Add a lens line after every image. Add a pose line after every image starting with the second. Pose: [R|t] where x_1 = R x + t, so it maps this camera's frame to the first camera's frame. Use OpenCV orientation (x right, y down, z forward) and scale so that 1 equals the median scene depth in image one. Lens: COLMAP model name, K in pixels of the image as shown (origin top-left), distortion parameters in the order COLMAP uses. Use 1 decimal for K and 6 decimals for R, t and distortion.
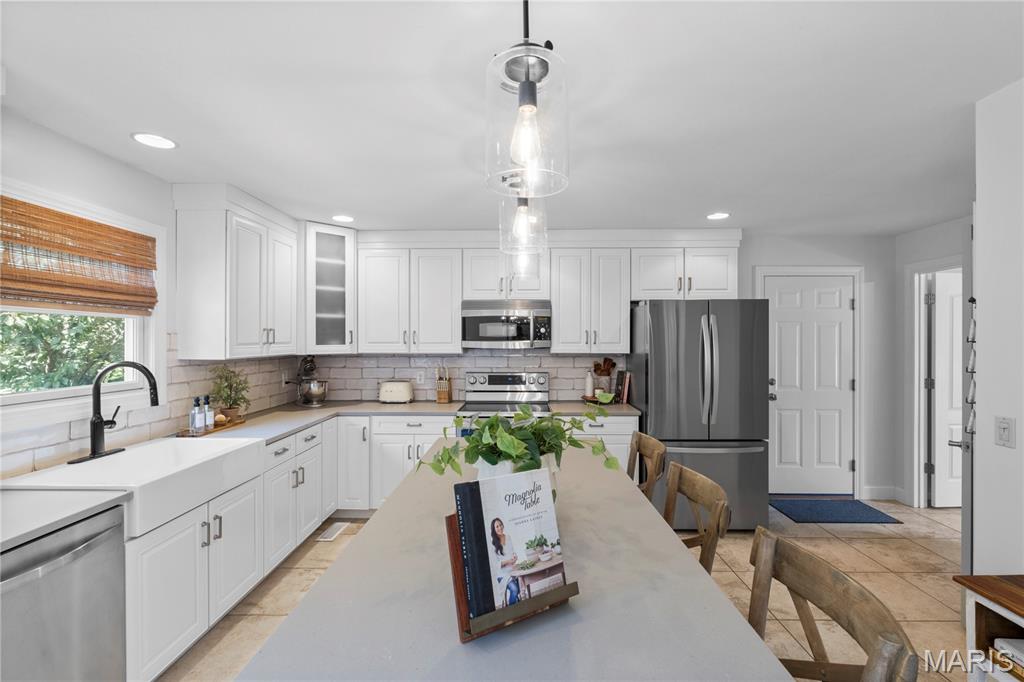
lens RADIAL K [[456.6, 0, 513.5], [0, 456.6, 340.2], [0, 0, 1]] dist [-0.003842, 0.000000]
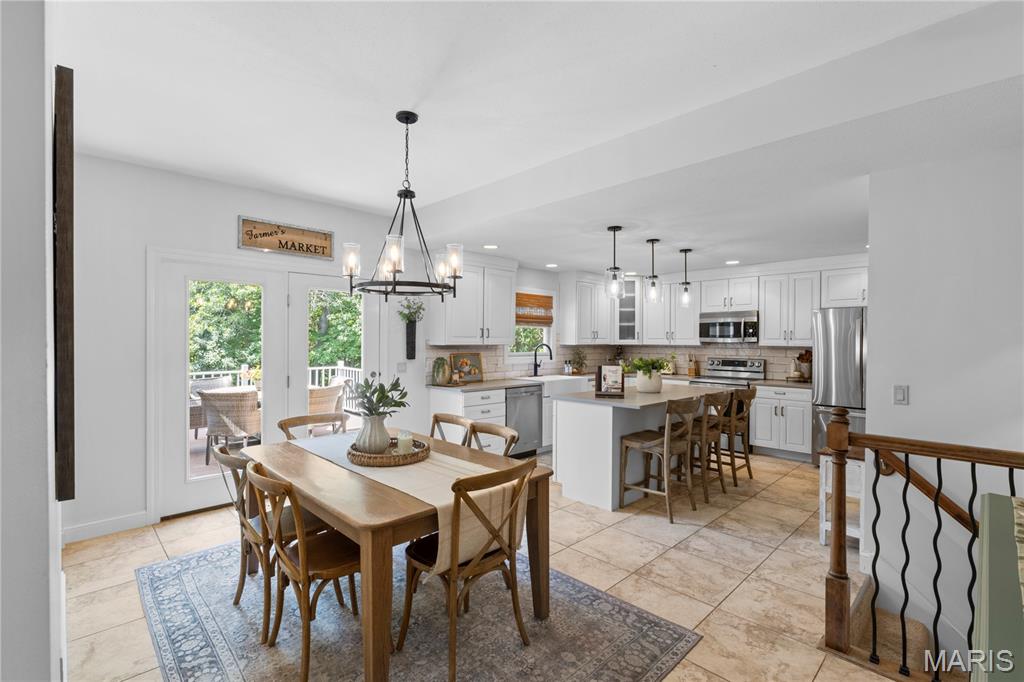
lens RADIAL K [[456.6, 0, 514.0], [0, 456.6, 344.9], [0, 0, 1]] dist [-0.003842, 0.000000]
pose [[0.715766, 0.011669, -0.698242, 0.568352], [-0.004522, 0.999917, 0.012076, 0.011013], [0.698325, -0.005487, 0.715760, -0.658807]]
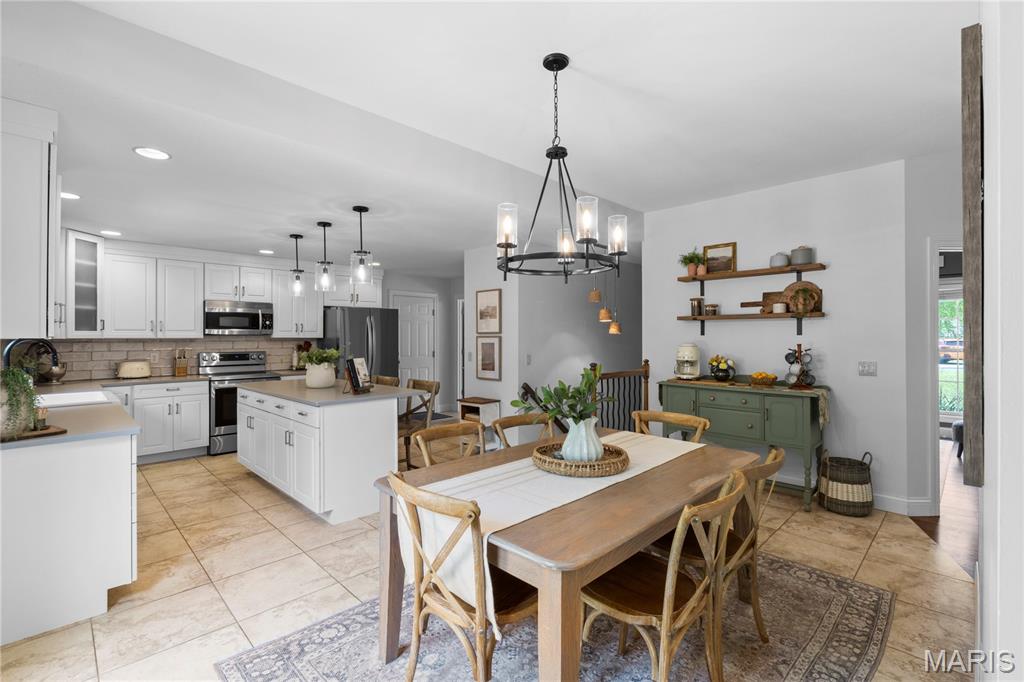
lens RADIAL K [[456.6, 0, 501.1], [0, 456.6, 333.1], [0, 0, 1]] dist [-0.003842, 0.000000]
pose [[0.711604, 0.004425, 0.702567, -0.455053], [0.001791, 0.999965, -0.008113, 0.027372], [-0.702579, 0.007031, 0.711571, -0.639435]]
